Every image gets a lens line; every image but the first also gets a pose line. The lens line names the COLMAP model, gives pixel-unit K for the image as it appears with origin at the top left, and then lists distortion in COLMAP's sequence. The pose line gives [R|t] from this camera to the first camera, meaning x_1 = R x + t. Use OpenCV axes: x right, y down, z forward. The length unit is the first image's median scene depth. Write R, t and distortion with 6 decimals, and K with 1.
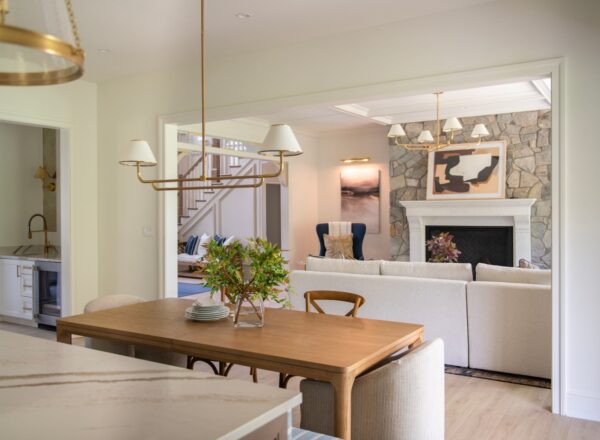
lens RADIAL K [[476.7, 0, 300.0], [0, 476.7, 220.0], [0, 0, 1]] dist [-0.081027, 0.000685]
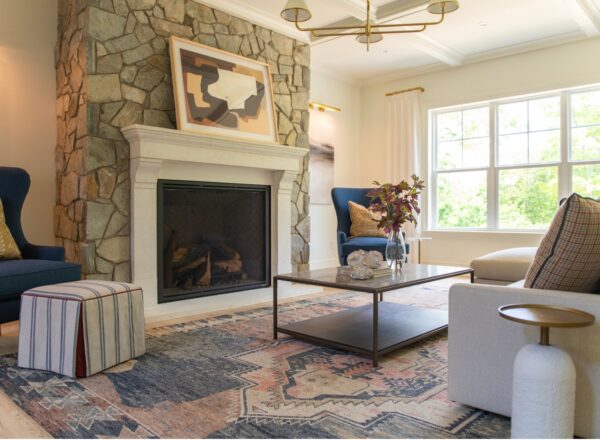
lens RADIAL K [[476.7, 0, 300.0], [0, 476.7, 220.0], [0, 0, 1]] dist [-0.081027, 0.000685]
pose [[0.191921, -0.007980, 0.981378, -0.245676], [0.003946, 0.999965, 0.007359, 0.057967], [-0.981402, 0.002460, 0.191946, 0.778126]]
